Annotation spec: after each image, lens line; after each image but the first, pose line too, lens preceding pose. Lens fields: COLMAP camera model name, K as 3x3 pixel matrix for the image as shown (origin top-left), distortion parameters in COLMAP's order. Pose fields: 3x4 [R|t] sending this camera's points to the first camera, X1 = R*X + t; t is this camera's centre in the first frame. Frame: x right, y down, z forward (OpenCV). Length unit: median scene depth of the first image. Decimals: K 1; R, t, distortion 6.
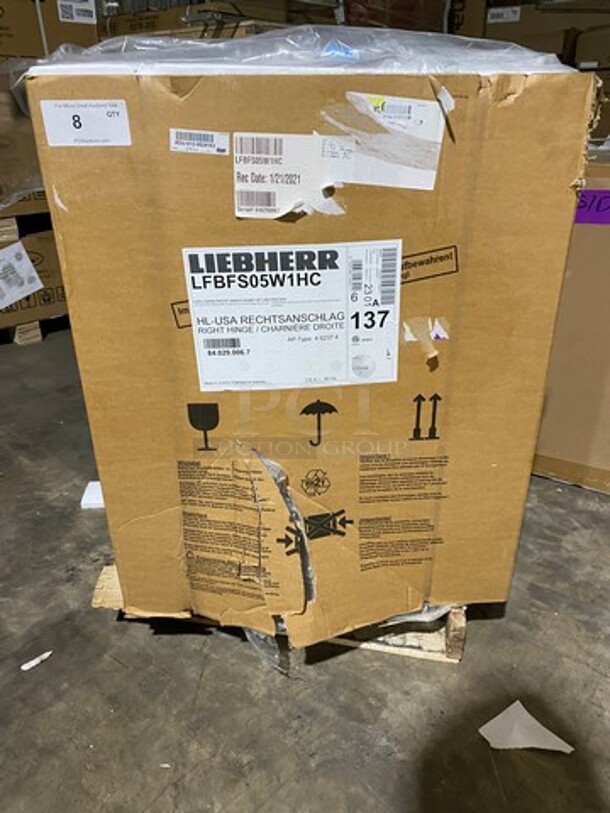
lens RADIAL K [[622.7, 0, 305.0], [0, 622.7, 406.5], [0, 0, 1]] dist [0.005581, 0.001912]
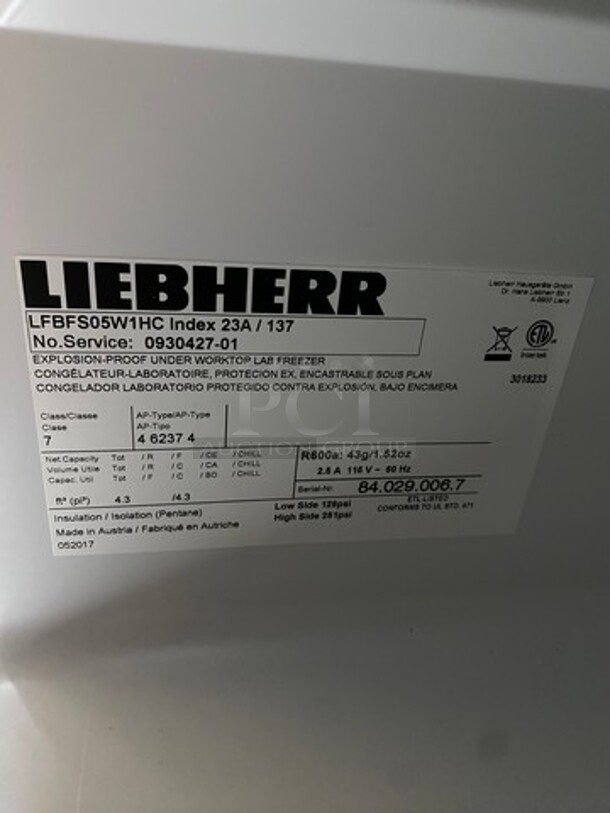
lens RADIAL K [[622.7, 0, 305.0], [0, 622.7, 406.5], [0, 0, 1]] dist [0.005581, 0.001912]
pose [[0.970934, 0.016828, 0.238754, -0.105228], [0.001184, 0.997175, -0.075099, -0.121598], [-0.239343, 0.073199, 0.968172, 0.583724]]
